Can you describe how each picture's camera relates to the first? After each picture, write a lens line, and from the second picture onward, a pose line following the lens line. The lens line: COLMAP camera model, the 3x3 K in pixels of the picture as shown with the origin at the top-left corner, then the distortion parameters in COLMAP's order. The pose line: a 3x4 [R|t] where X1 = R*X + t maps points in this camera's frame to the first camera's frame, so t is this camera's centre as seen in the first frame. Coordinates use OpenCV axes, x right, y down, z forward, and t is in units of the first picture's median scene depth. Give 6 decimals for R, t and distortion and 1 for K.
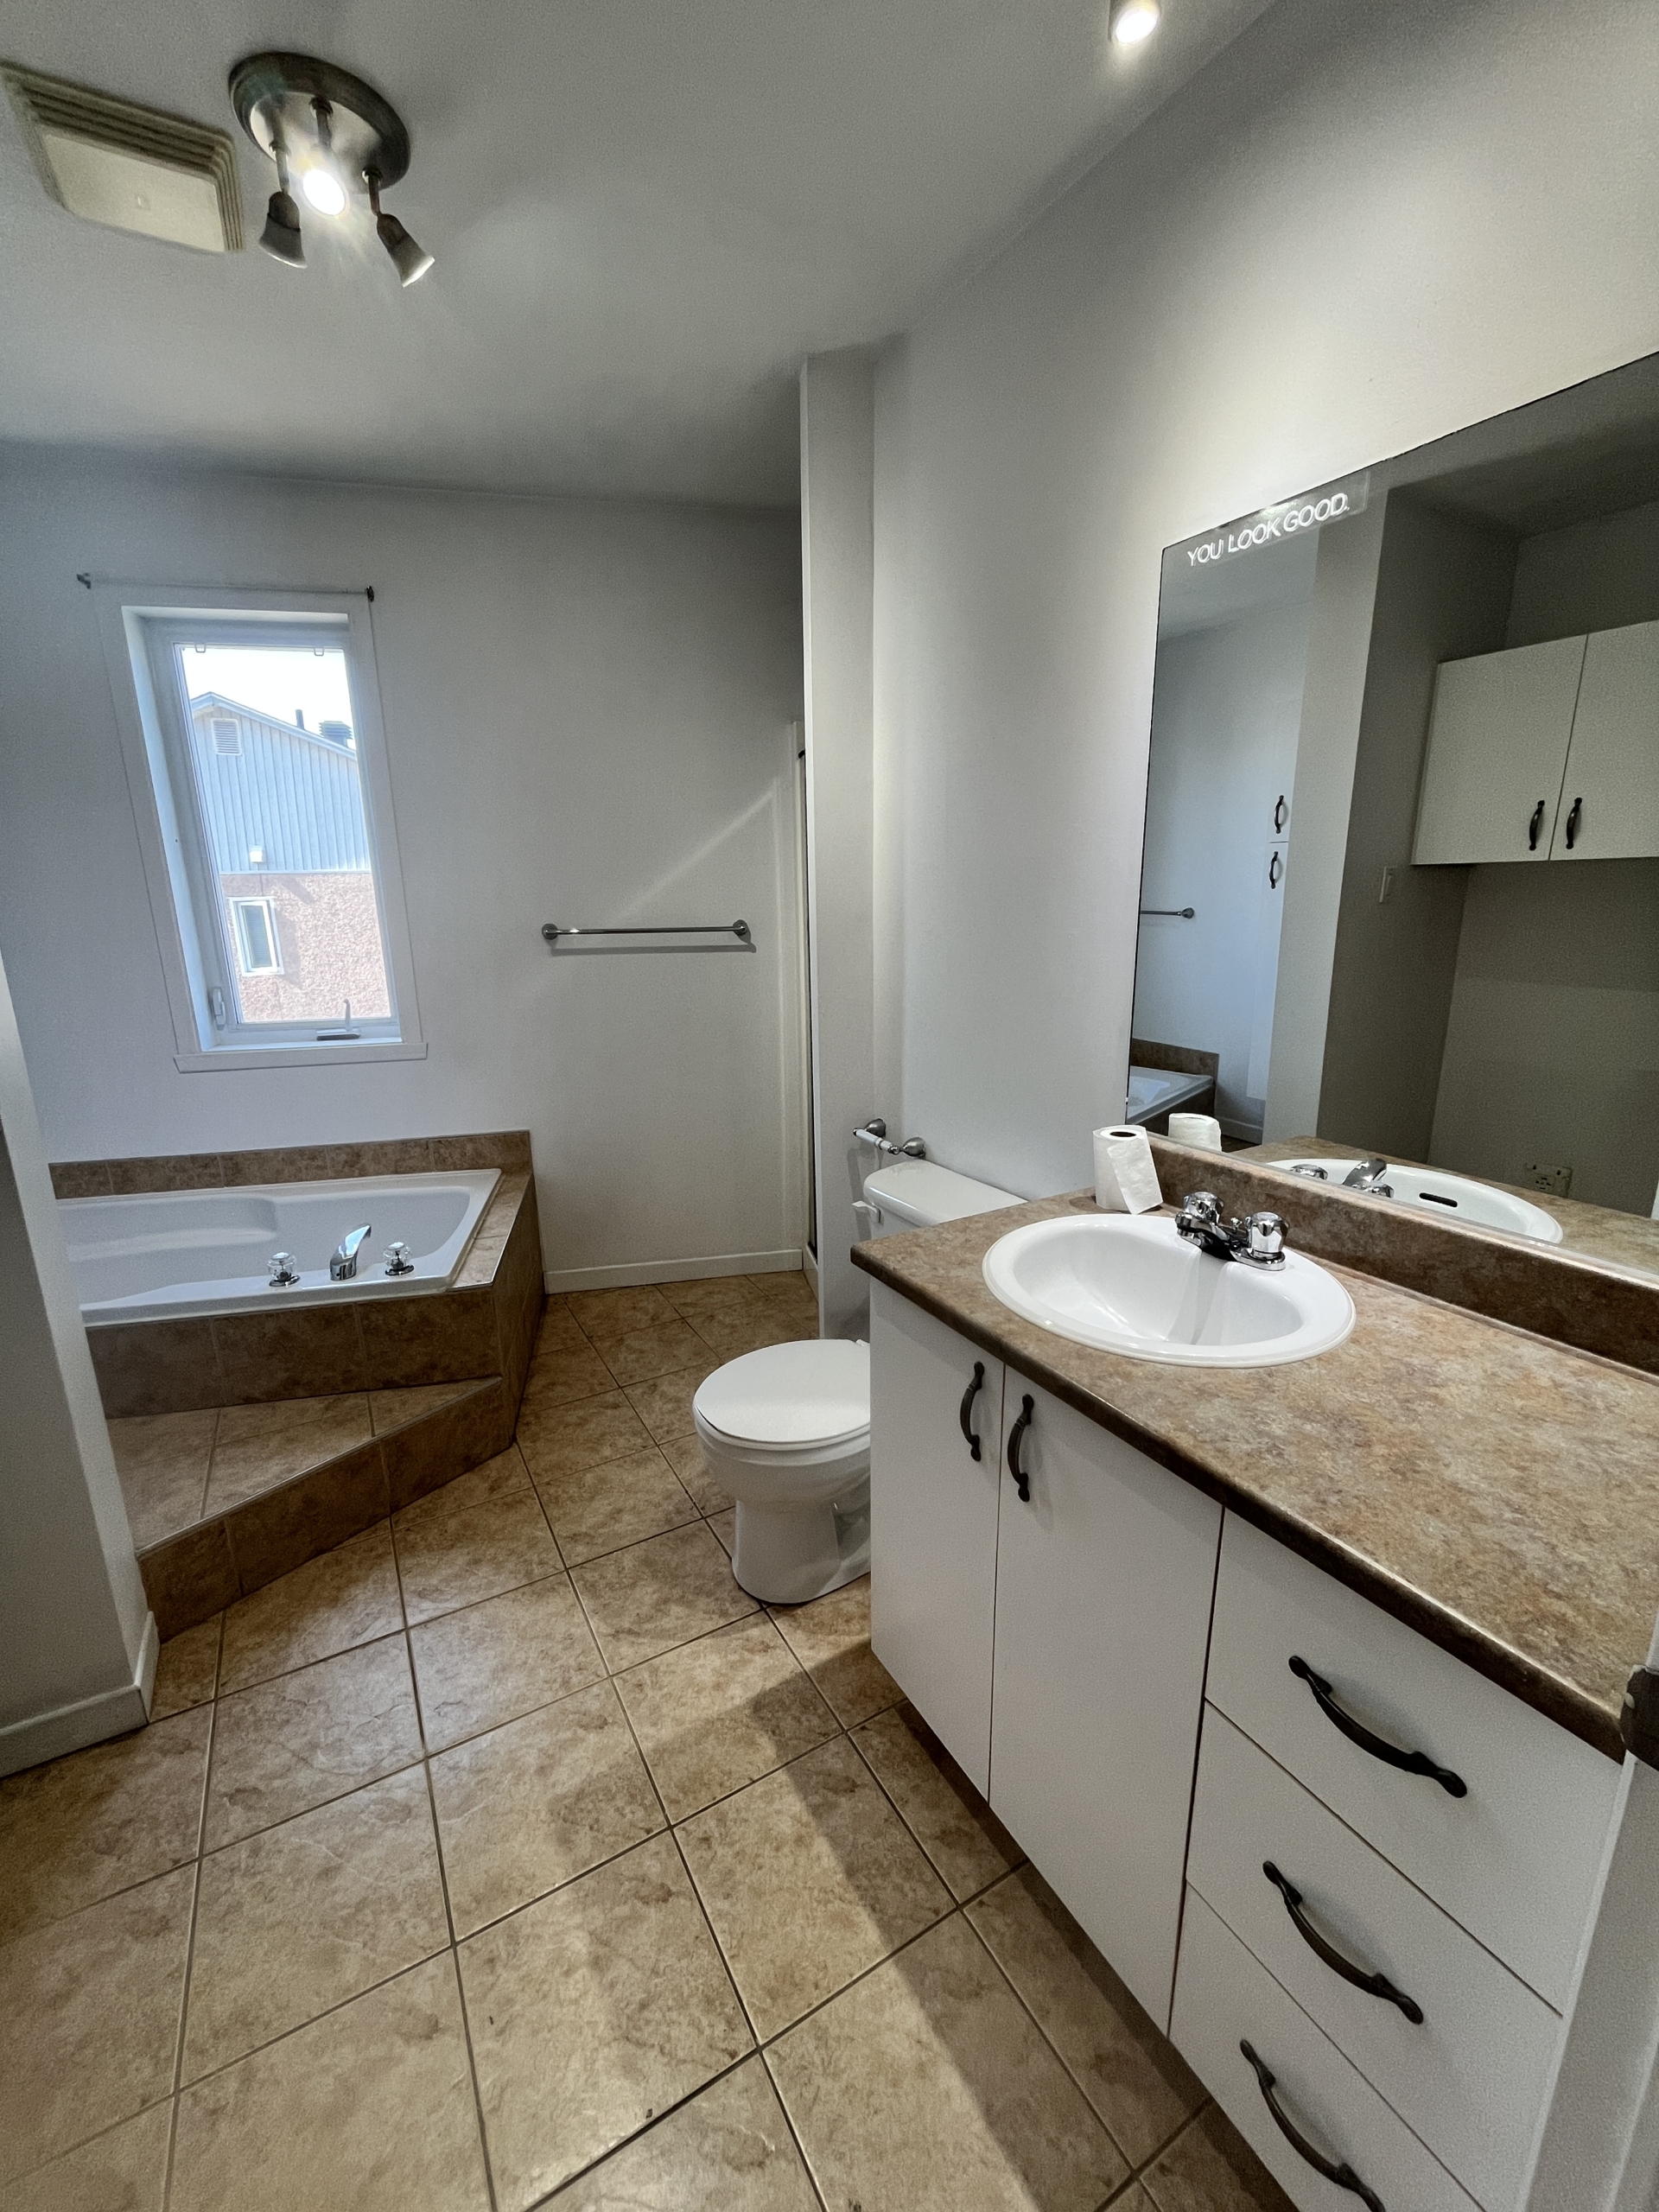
lens RADIAL K [[900.4, 0, 826.8], [0, 900.4, 1103.0], [0, 0, 1]] dist [-0.002362, -0.000227]
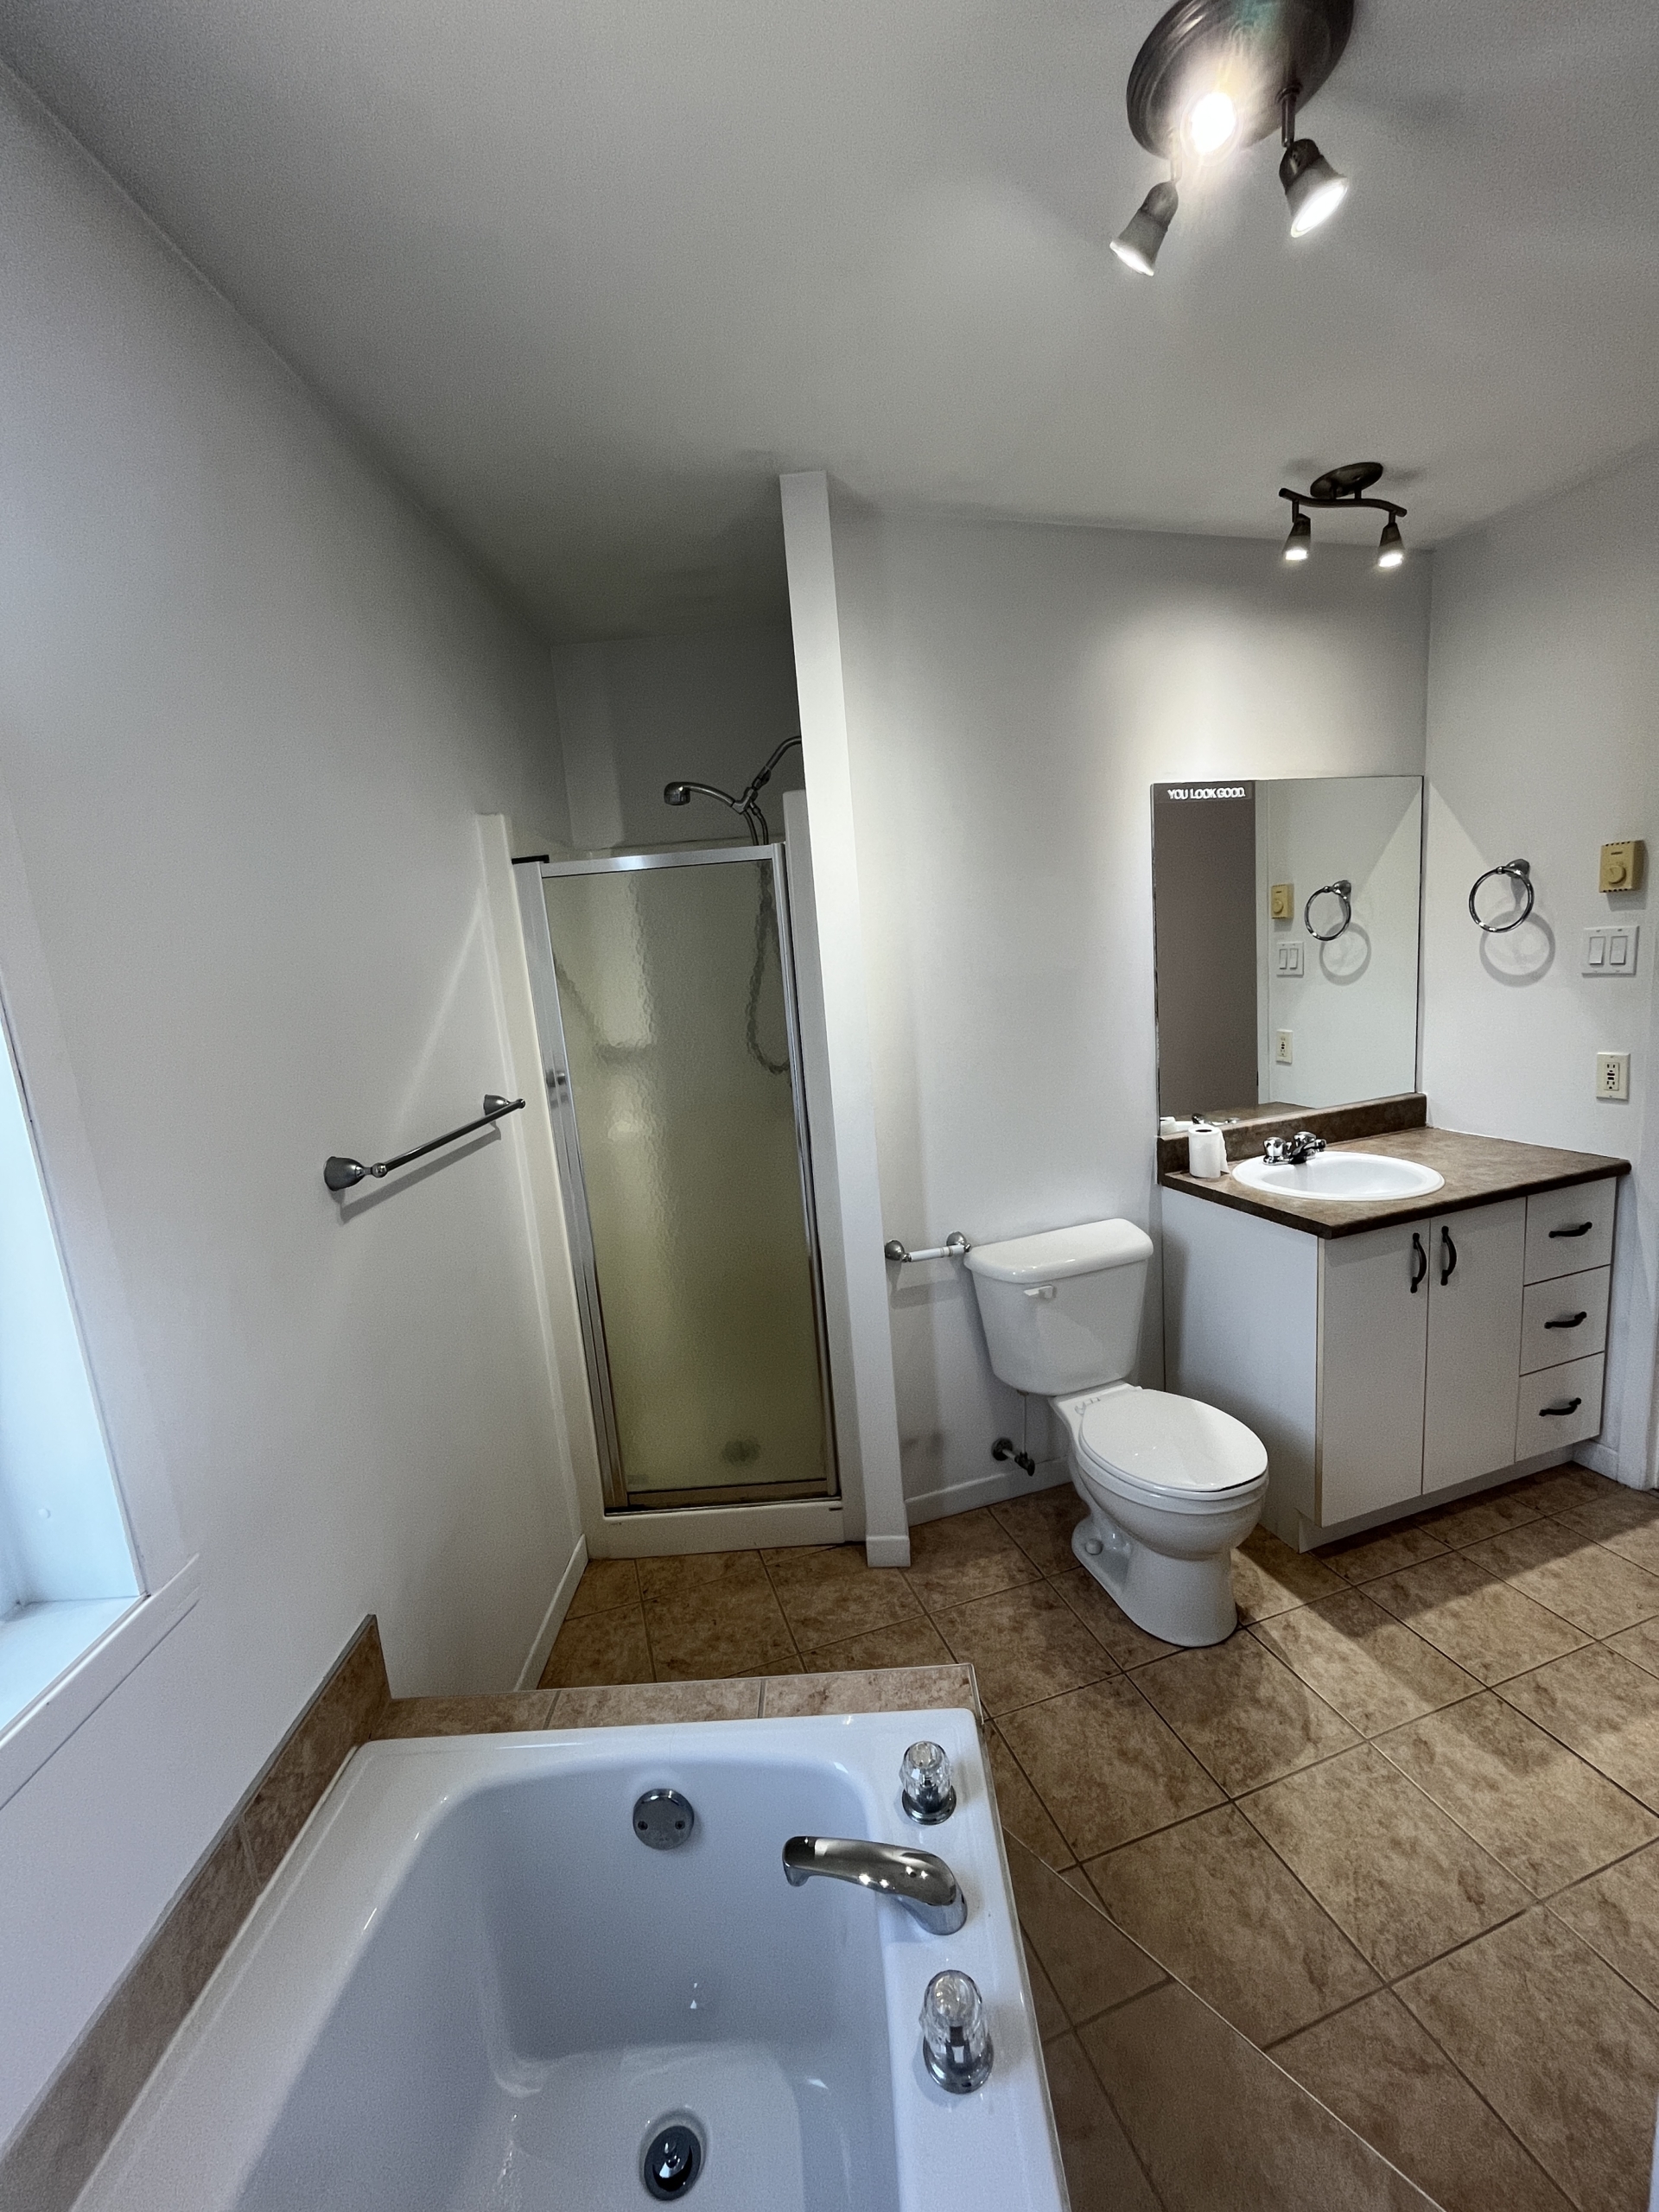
lens RADIAL K [[900.4, 0, 825.1], [0, 900.4, 1106.8], [0, 0, 1]] dist [-0.002362, -0.000227]
pose [[0.205940, -0.163351, 0.964834, -1.280561], [0.305271, 0.947489, 0.095255, -0.345755], [-0.929730, 0.274919, 0.244992, 1.161536]]
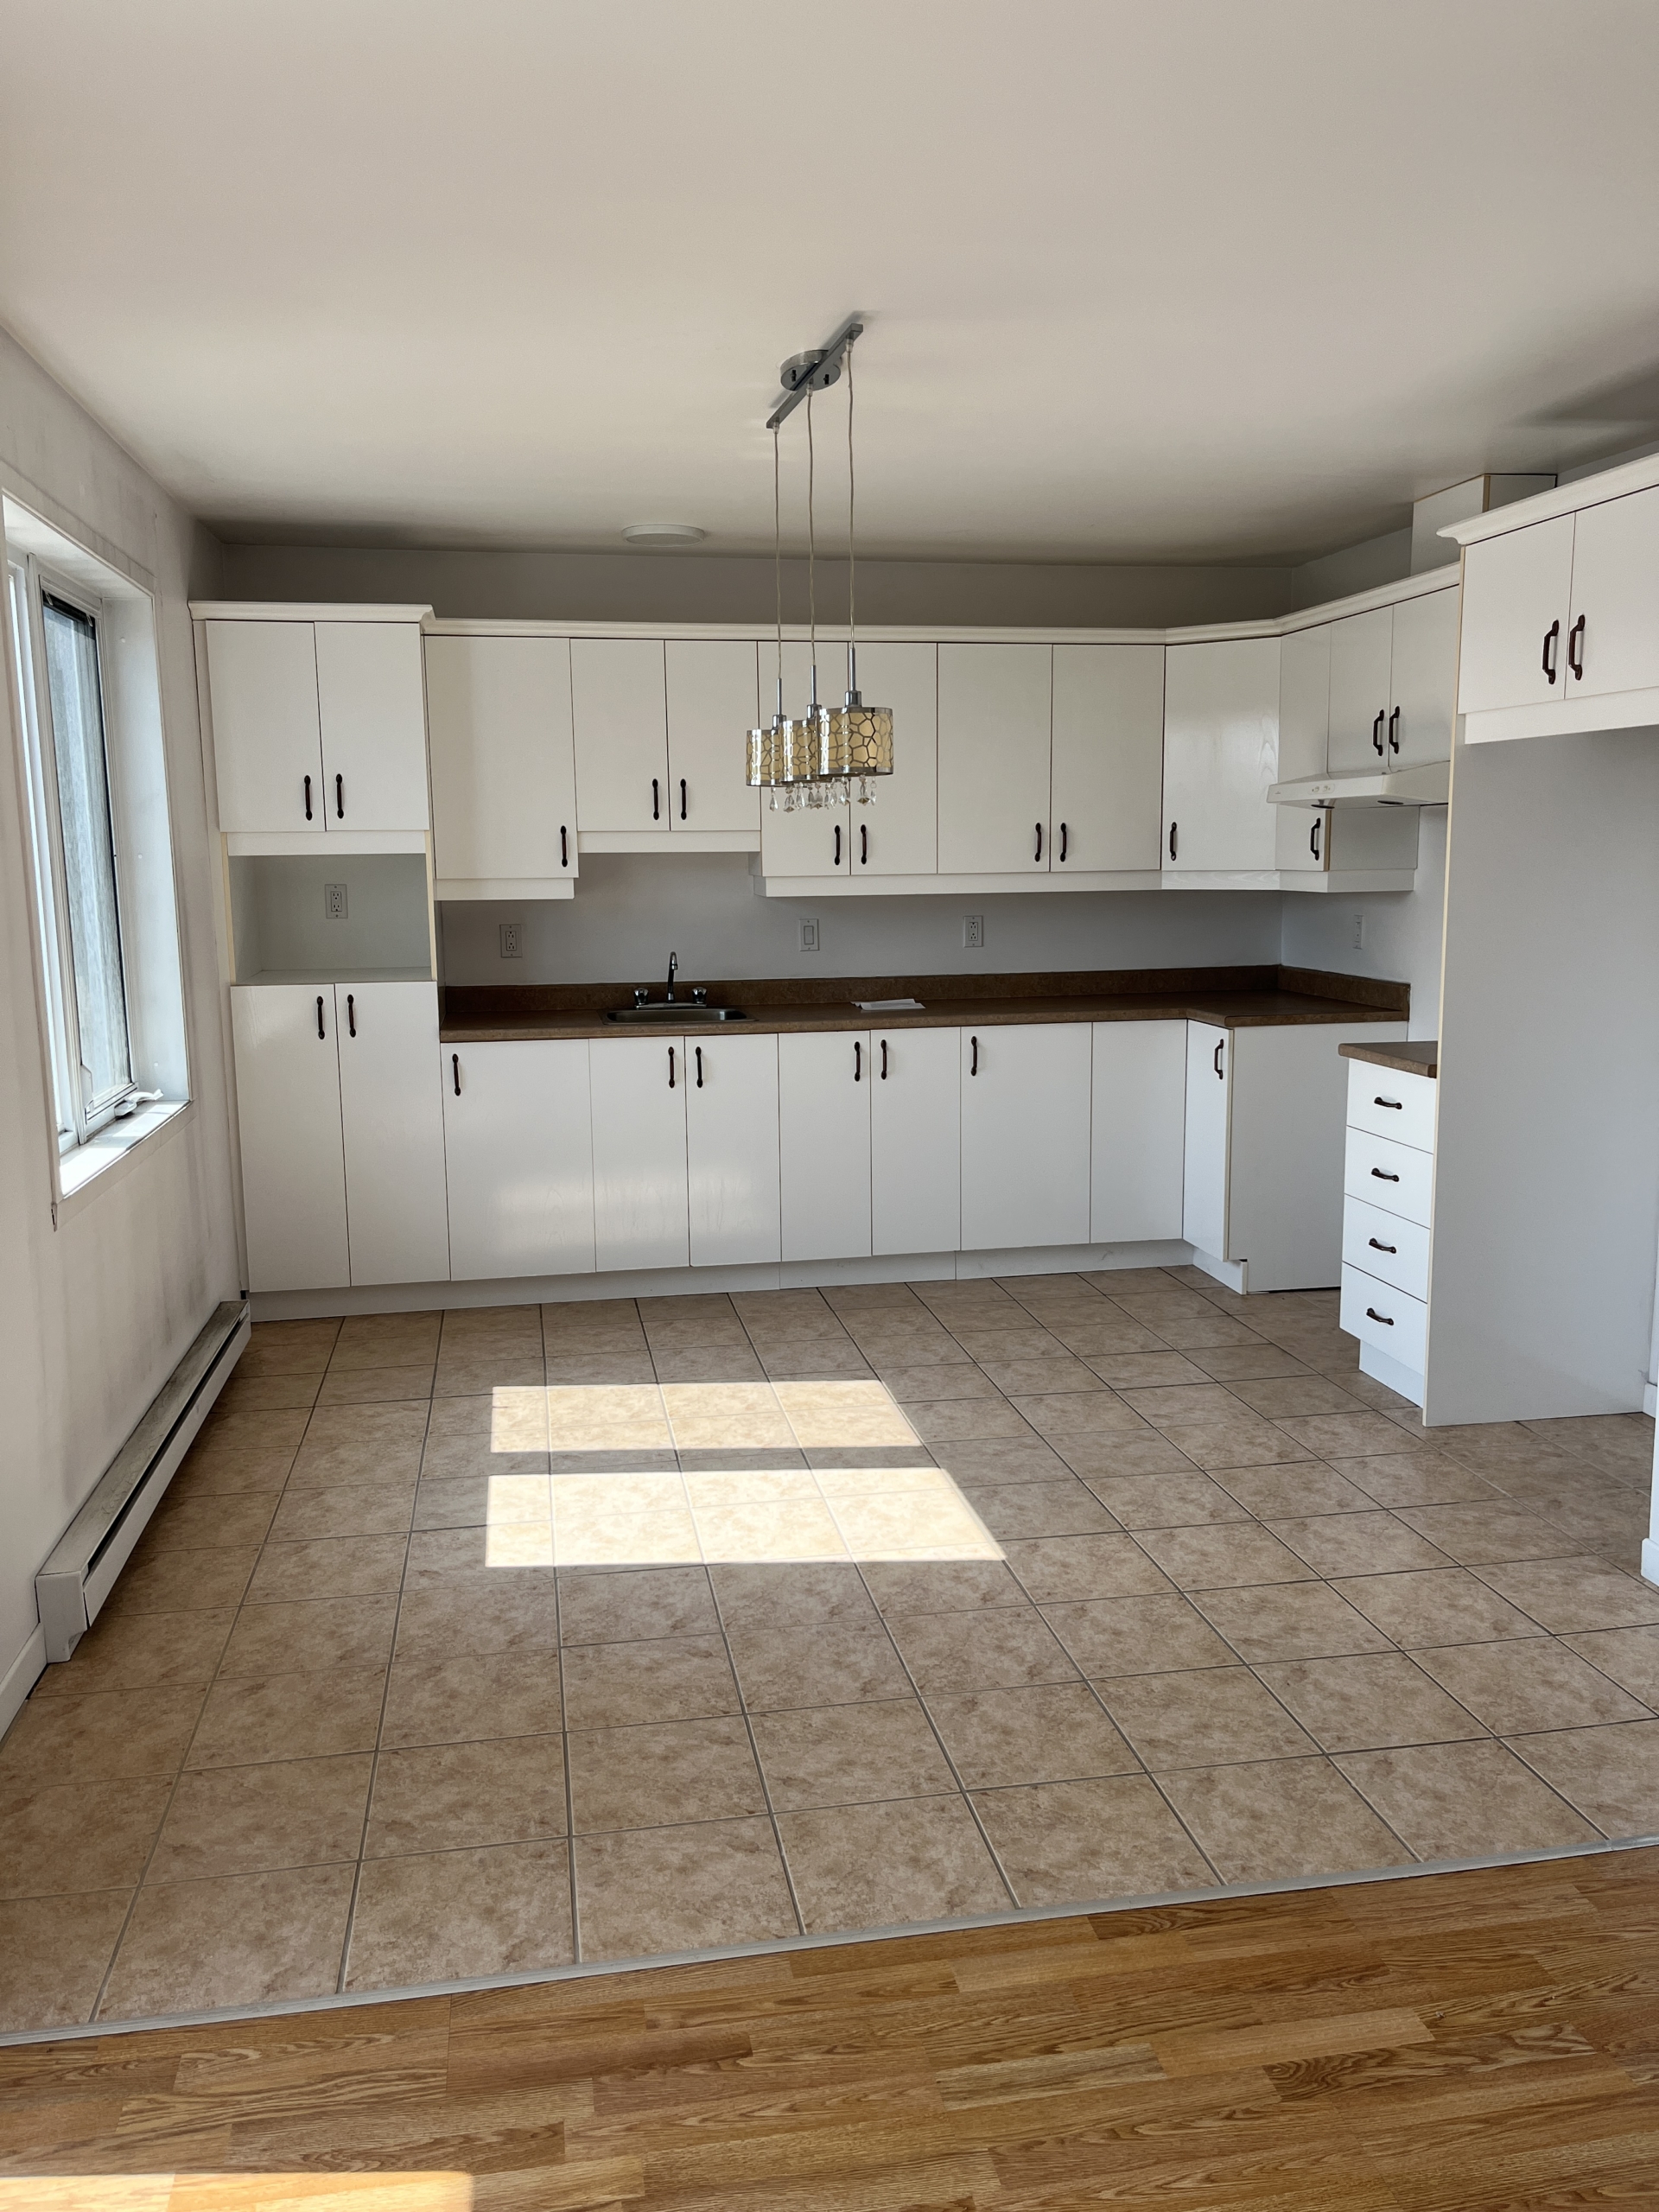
lens RADIAL K [[1666.0, 0, 824.2], [0, 1666.0, 1109.4], [0, 0, 1]] dist [0.044355, -0.038350]
pose [[0.939782, 0.029493, -0.340499, 0.339433], [-0.068681, 0.992243, -0.103615, 0.139696], [0.334801, 0.120762, 0.934518, -0.571192]]
